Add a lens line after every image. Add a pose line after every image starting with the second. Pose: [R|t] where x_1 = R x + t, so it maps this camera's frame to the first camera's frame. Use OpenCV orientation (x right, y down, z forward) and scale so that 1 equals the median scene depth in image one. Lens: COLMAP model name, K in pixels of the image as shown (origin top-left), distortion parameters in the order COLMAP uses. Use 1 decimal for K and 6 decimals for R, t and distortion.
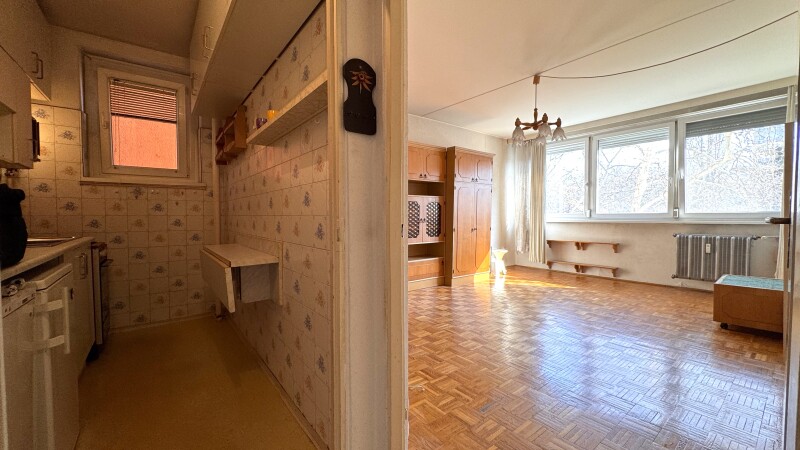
lens RADIAL K [[317.7, 0, 399.5], [0, 317.7, 225.2], [0, 0, 1]] dist [-0.004112, -0.000677]
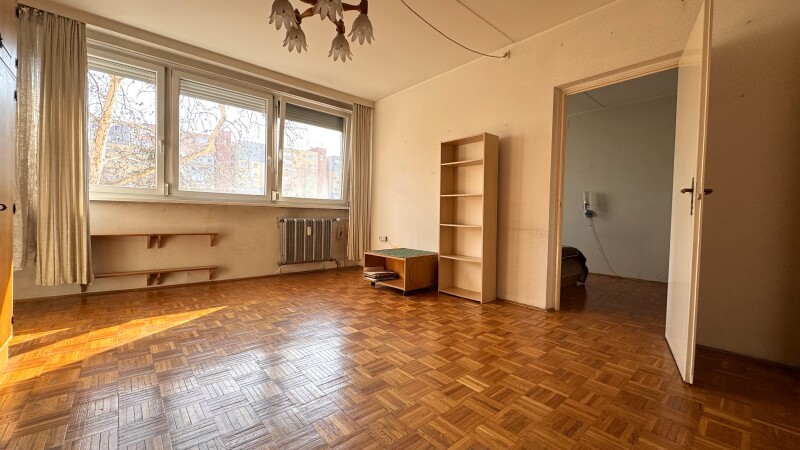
lens RADIAL K [[317.7, 0, 399.5], [0, 317.7, 225.2], [0, 0, 1]] dist [-0.004112, -0.000677]
pose [[-0.063877, -0.026154, 0.997615, -0.075483], [0.003310, 0.999645, 0.026419, 0.022850], [-0.997952, 0.004990, -0.063768, 0.653166]]
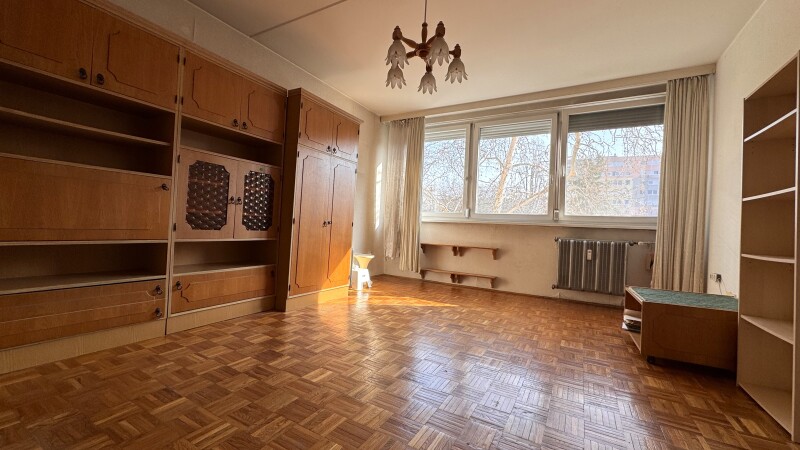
lens RADIAL K [[317.7, 0, 399.5], [0, 317.7, 225.2], [0, 0, 1]] dist [-0.004112, -0.000677]
pose [[0.921945, 0.047206, 0.384433, 0.118500], [-0.038604, 0.998802, -0.030067, 0.032410], [-0.385392, 0.012880, 0.922663, 0.325926]]
